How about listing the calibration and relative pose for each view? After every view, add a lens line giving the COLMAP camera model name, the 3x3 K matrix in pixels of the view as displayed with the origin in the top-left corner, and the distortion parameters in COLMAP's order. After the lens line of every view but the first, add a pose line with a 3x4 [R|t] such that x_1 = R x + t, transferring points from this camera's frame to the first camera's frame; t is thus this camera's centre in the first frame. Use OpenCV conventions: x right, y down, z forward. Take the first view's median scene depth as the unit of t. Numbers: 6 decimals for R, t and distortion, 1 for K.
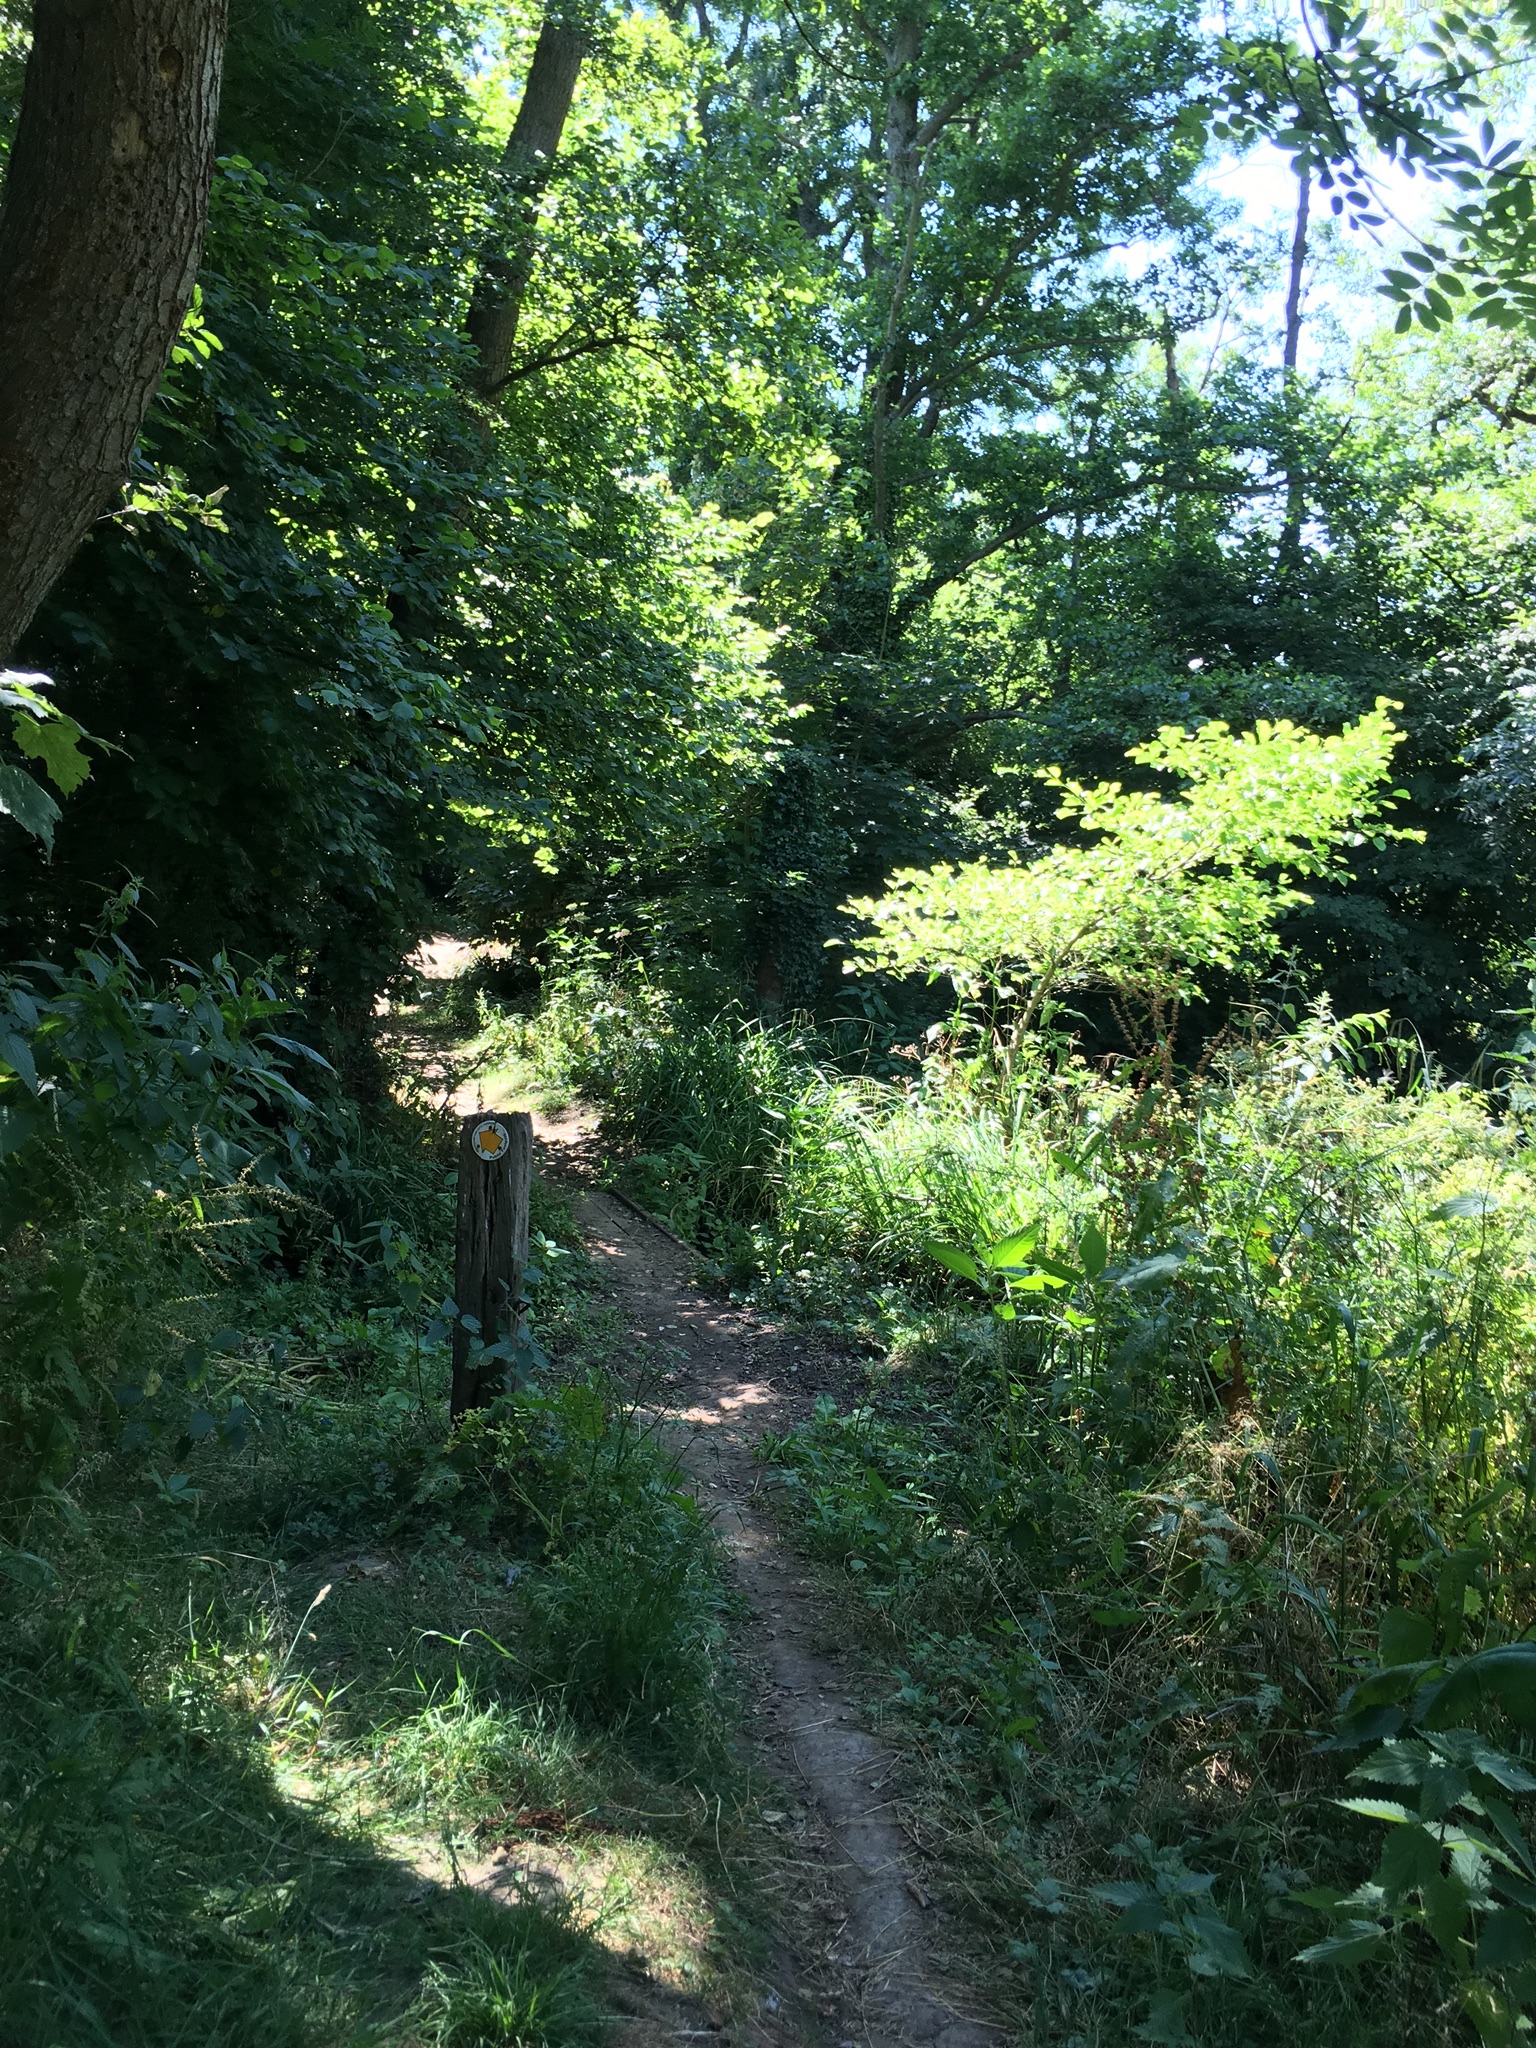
lens RADIAL K [[1735.9, 0, 768.0], [0, 1735.9, 1024.0], [0, 0, 1]] dist [0.006495, 0.145769]
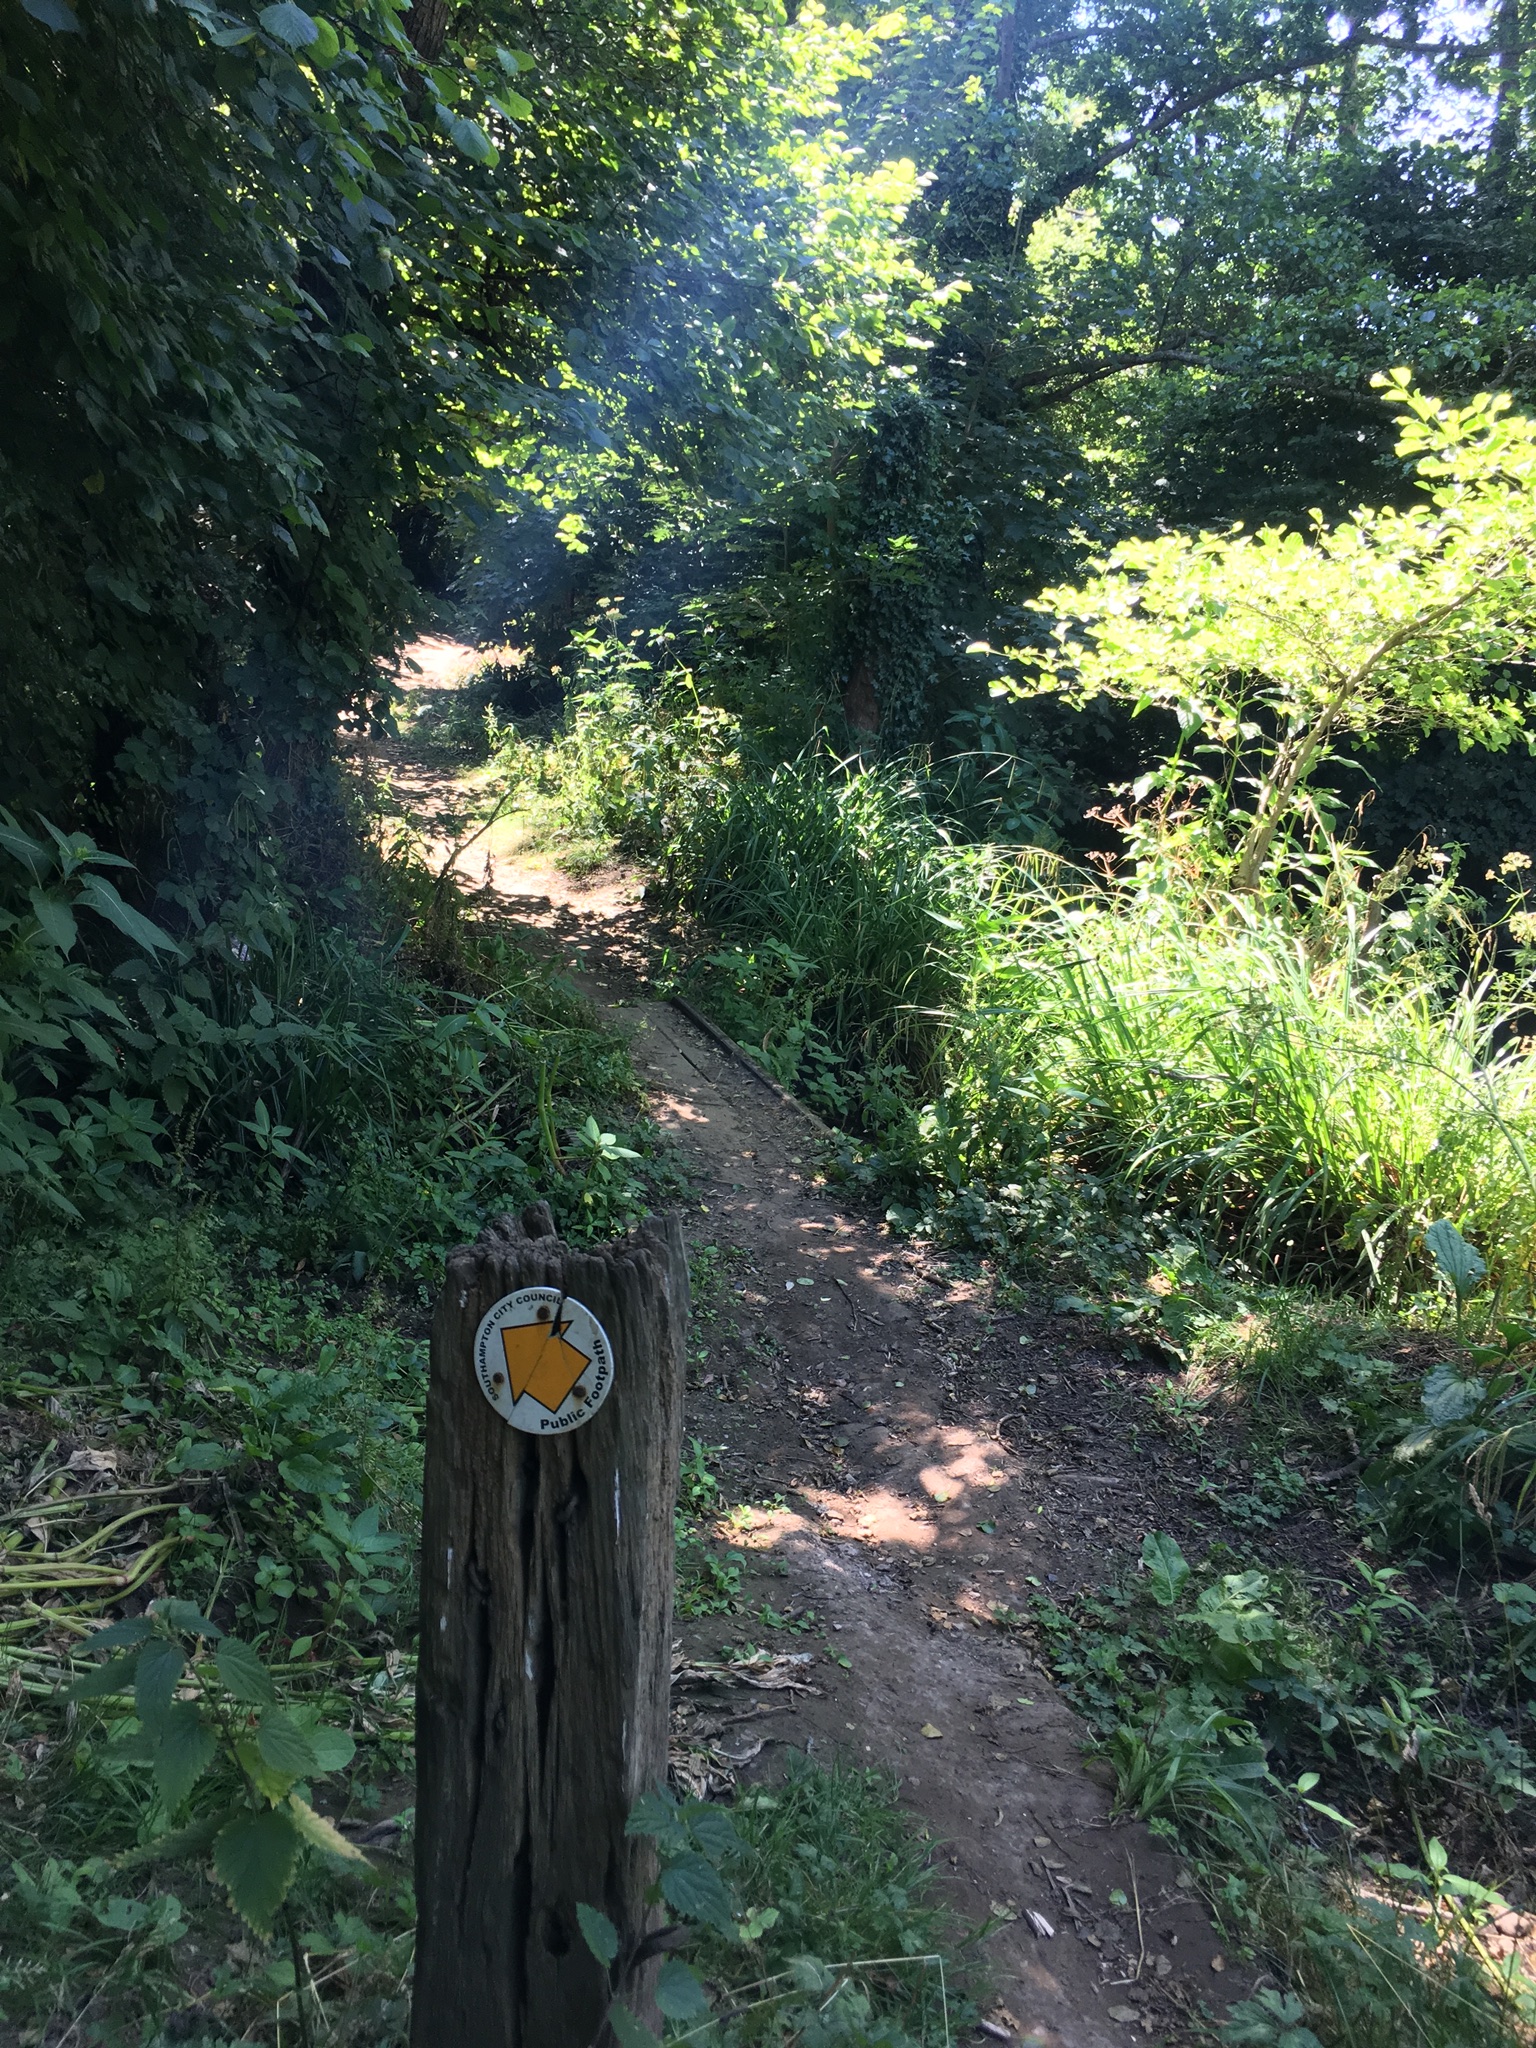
lens RADIAL K [[1735.9, 0, 768.0], [0, 1735.9, 1024.0], [0, 0, 1]] dist [0.006495, 0.145769]
pose [[0.999774, 0.021031, -0.003064, -0.038771], [-0.020261, 0.986684, 0.161381, -0.008507], [0.006417, -0.161283, 0.986887, 0.229934]]
